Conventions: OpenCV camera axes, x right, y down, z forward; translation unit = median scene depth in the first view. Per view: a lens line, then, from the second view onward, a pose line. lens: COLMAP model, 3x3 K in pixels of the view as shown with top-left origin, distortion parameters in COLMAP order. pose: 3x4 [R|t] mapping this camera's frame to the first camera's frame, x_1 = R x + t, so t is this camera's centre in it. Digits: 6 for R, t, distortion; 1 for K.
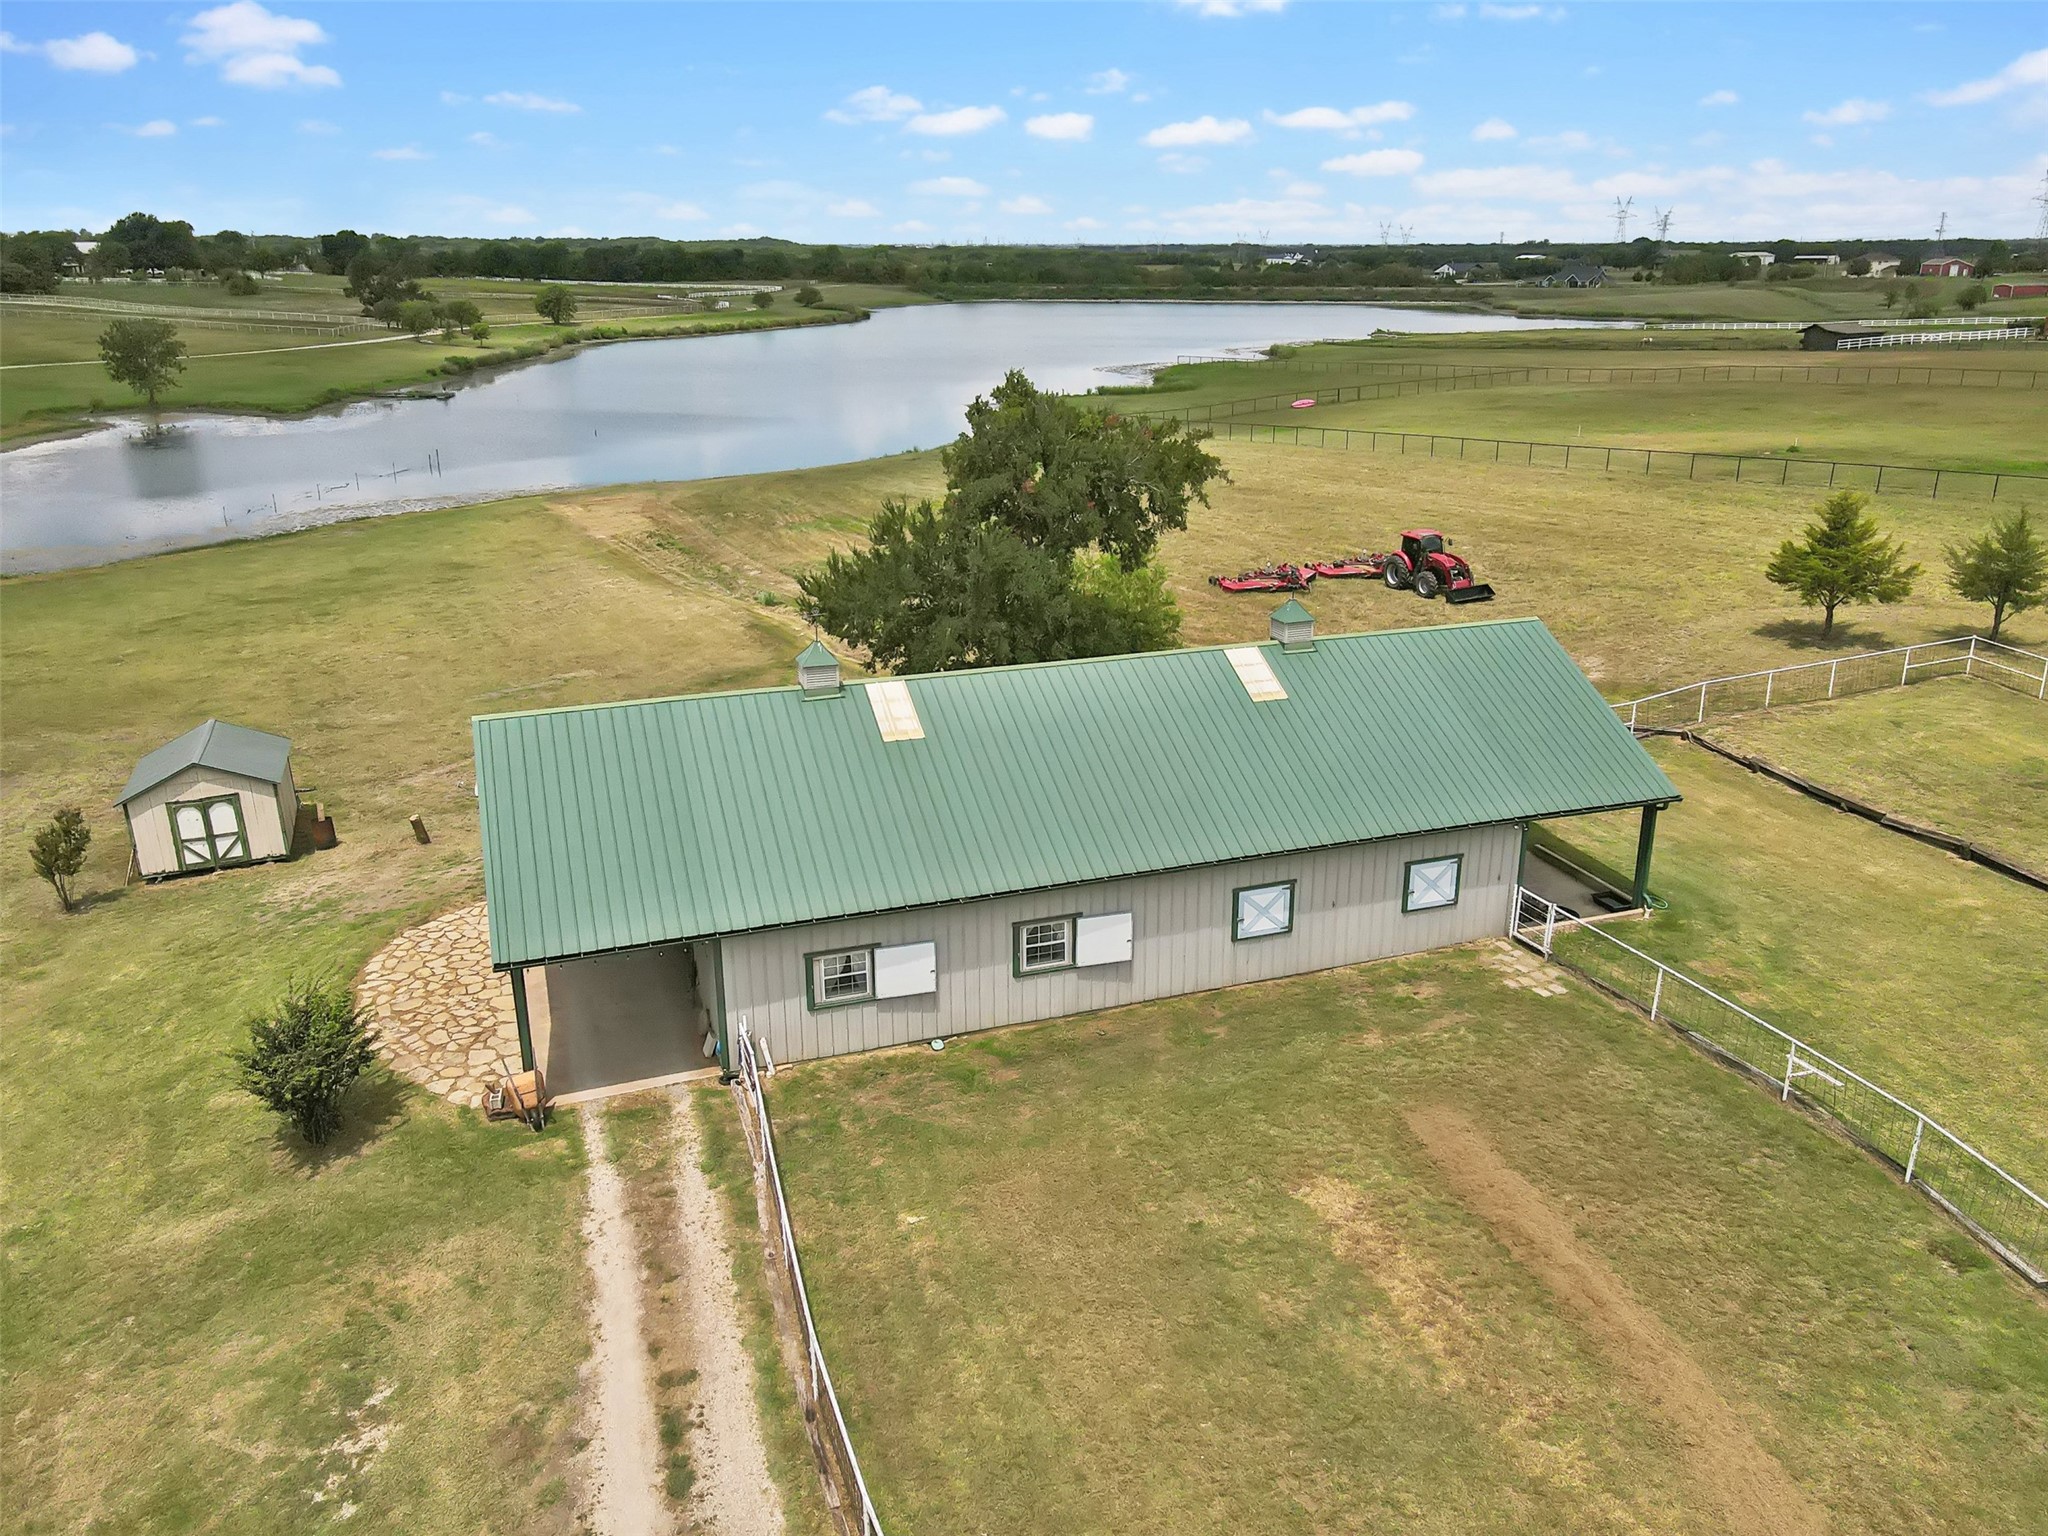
lens RADIAL K [[1516.2, 0, 1032.1], [0, 1516.2, 770.4], [0, 0, 1]] dist [0.005645, 0.022994]
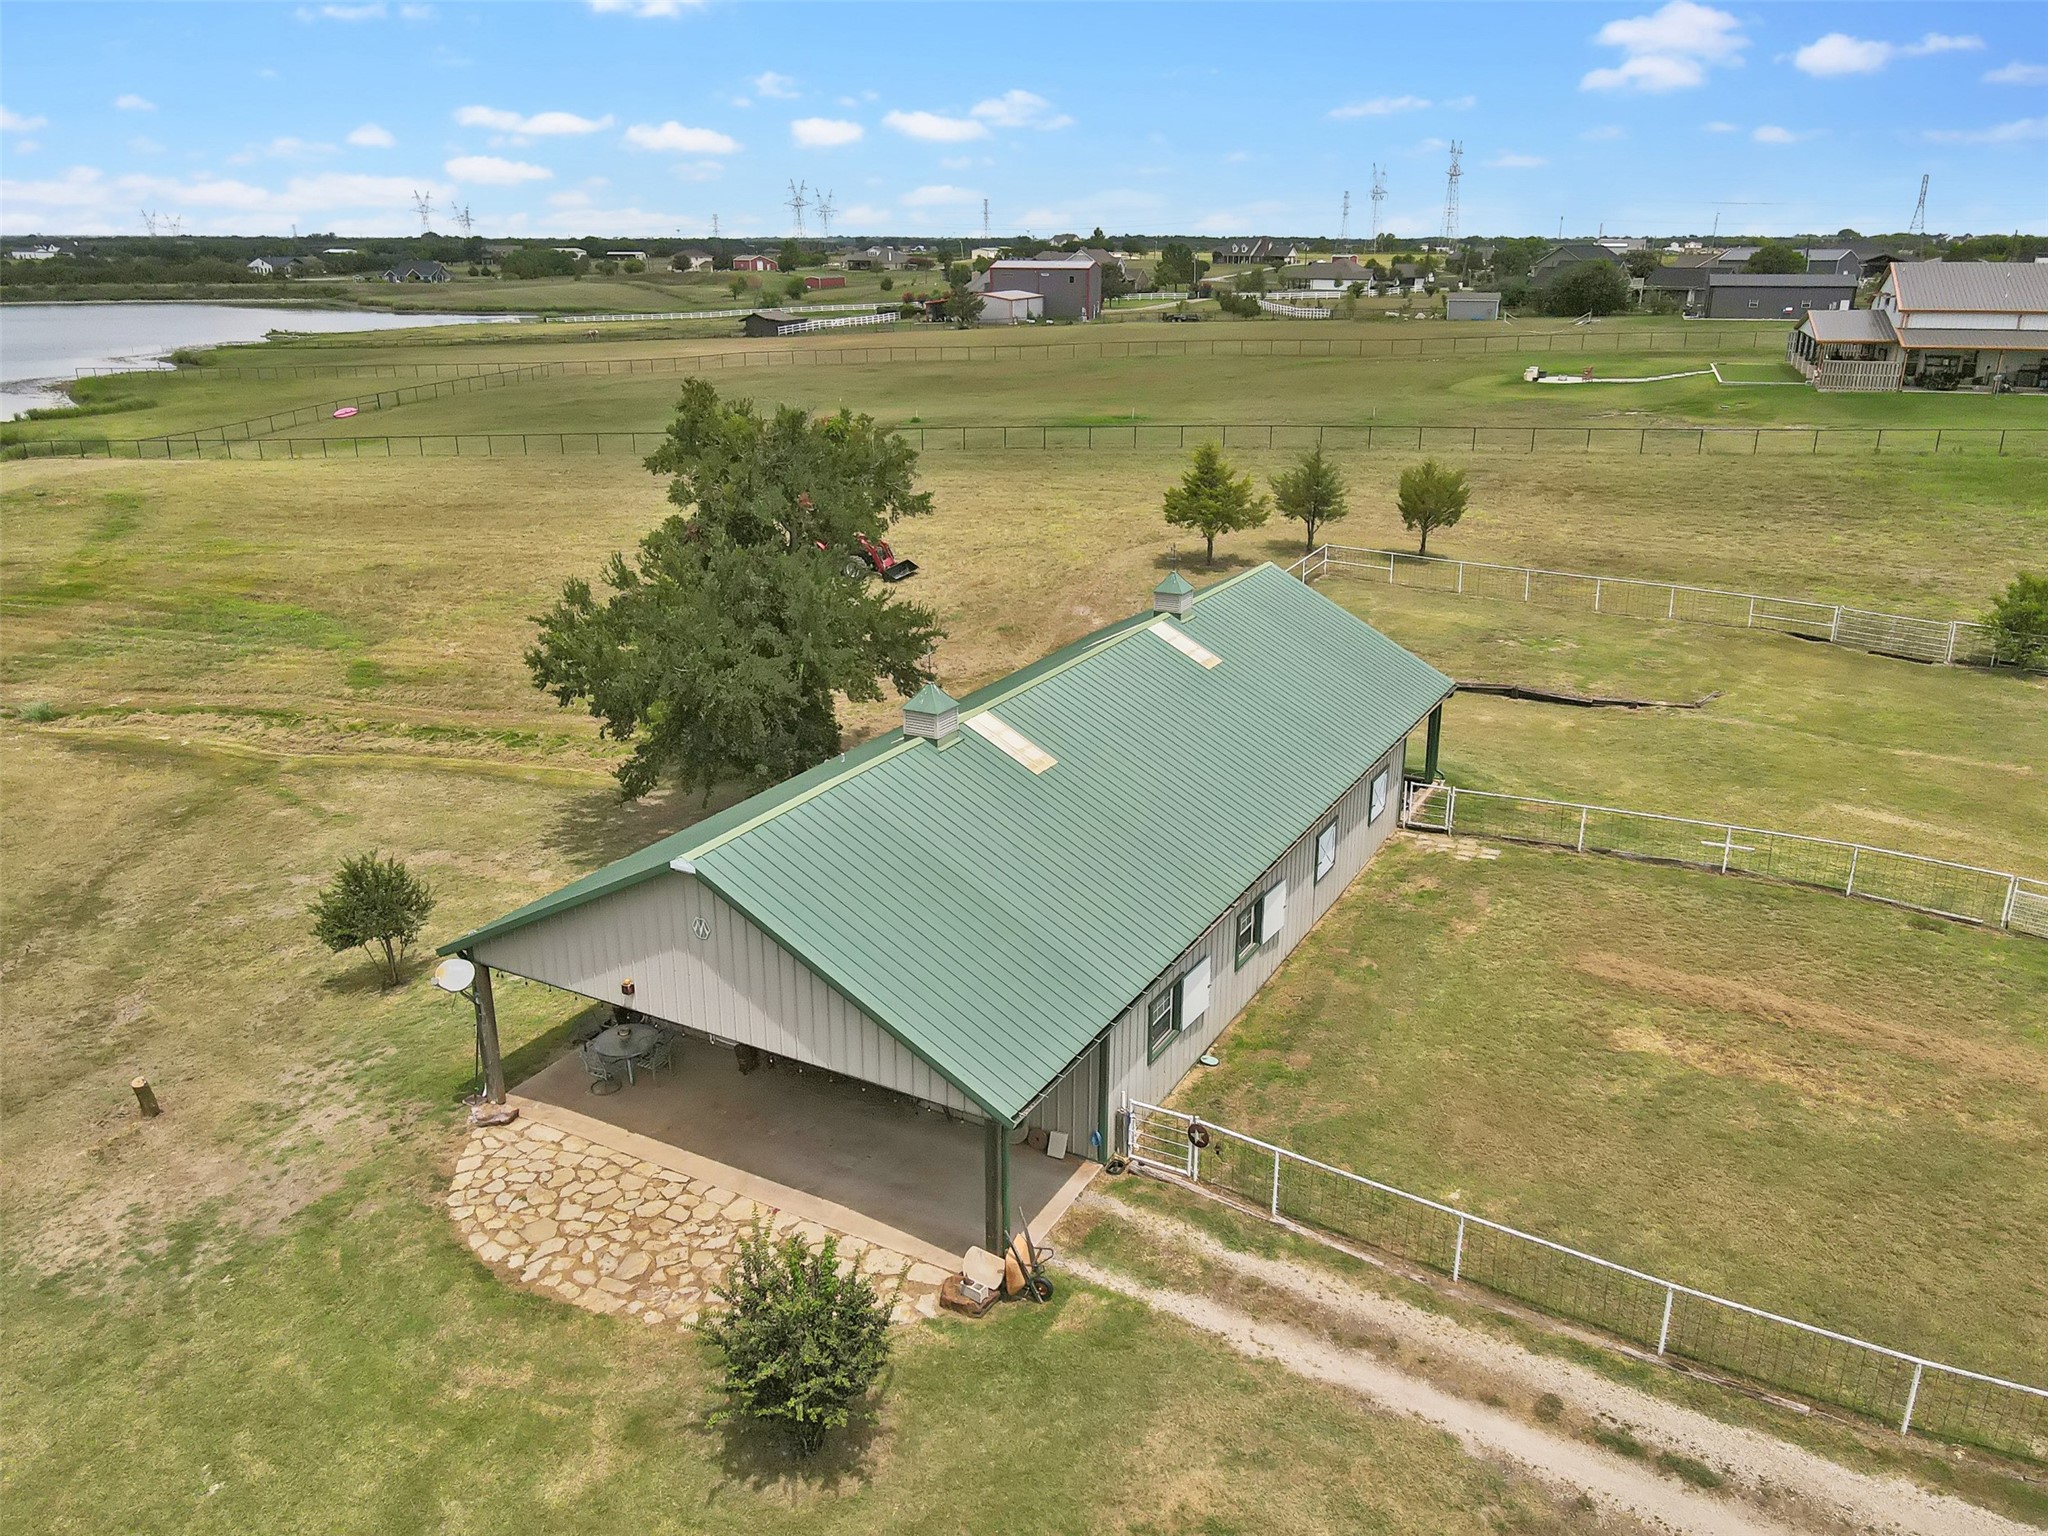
lens RADIAL K [[1516.2, 0, 1032.1], [0, 1516.2, 770.4], [0, 0, 1]] dist [0.005645, 0.022994]
pose [[0.744313, -0.217889, 0.631287, -0.600152], [0.216036, 0.973010, 0.081120, -0.085655], [-0.631923, 0.076002, 0.771295, 0.259721]]
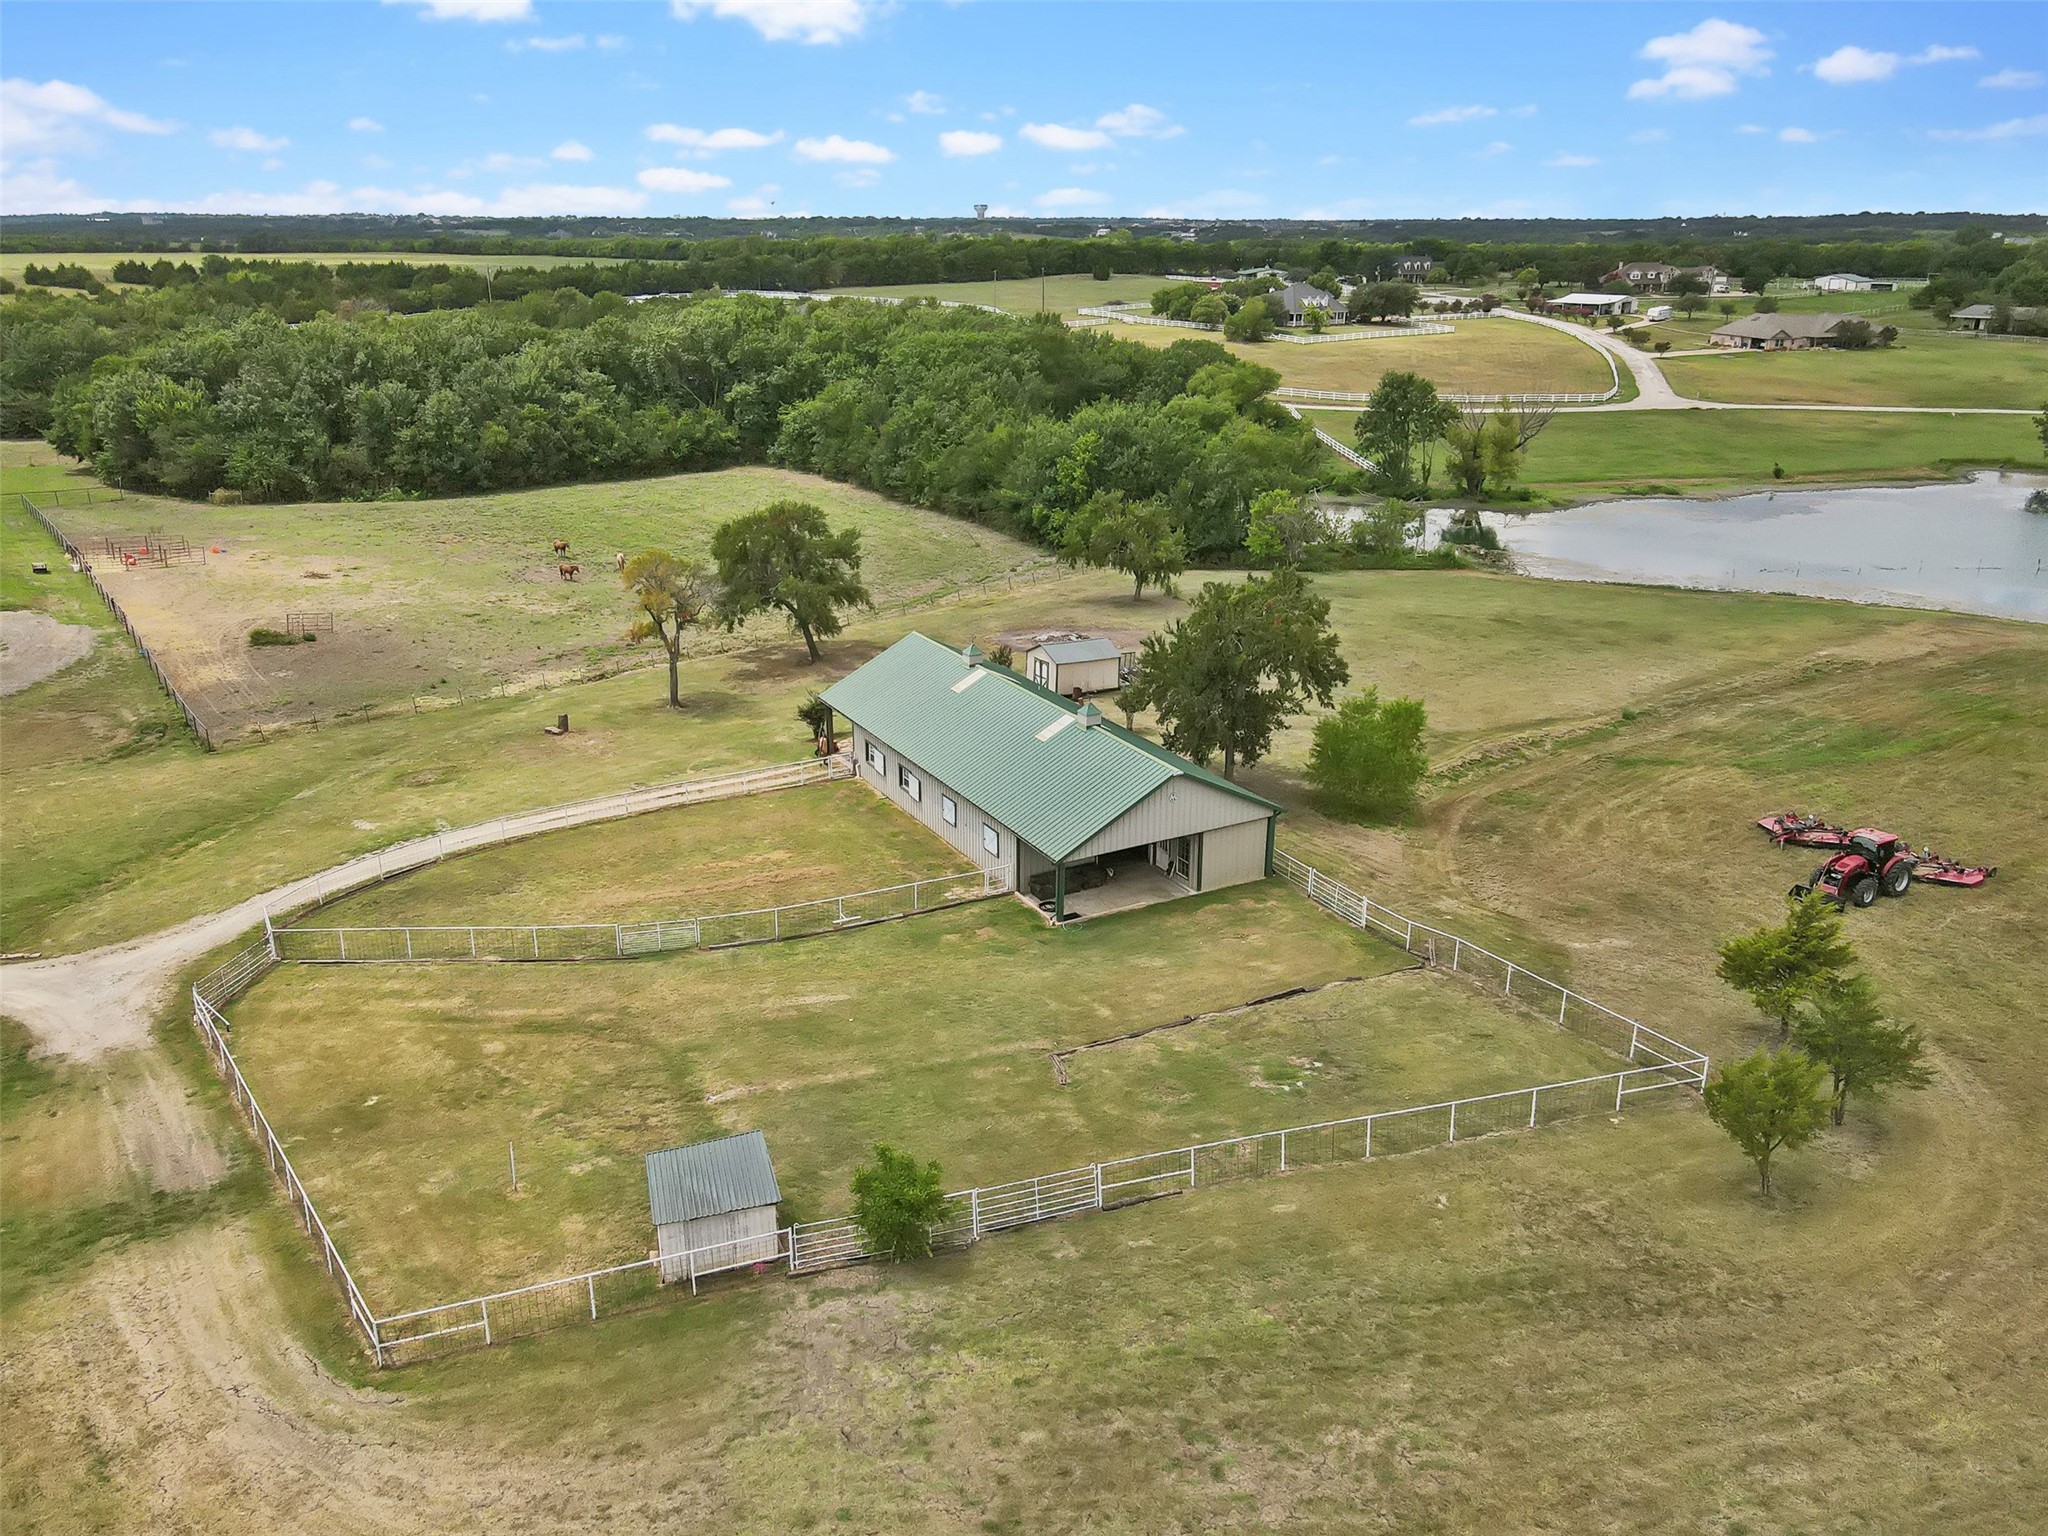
lens RADIAL K [[1542.2, 0, 1032.4], [0, 1542.2, 765.9], [0, 0, 1]] dist [-0.002391, 0.031571]
pose [[0.164649, 0.331934, -0.928822, 1.956068], [-0.323034, 0.907887, 0.267190, -0.528013], [0.931955, 0.256048, 0.256708, 0.469116]]
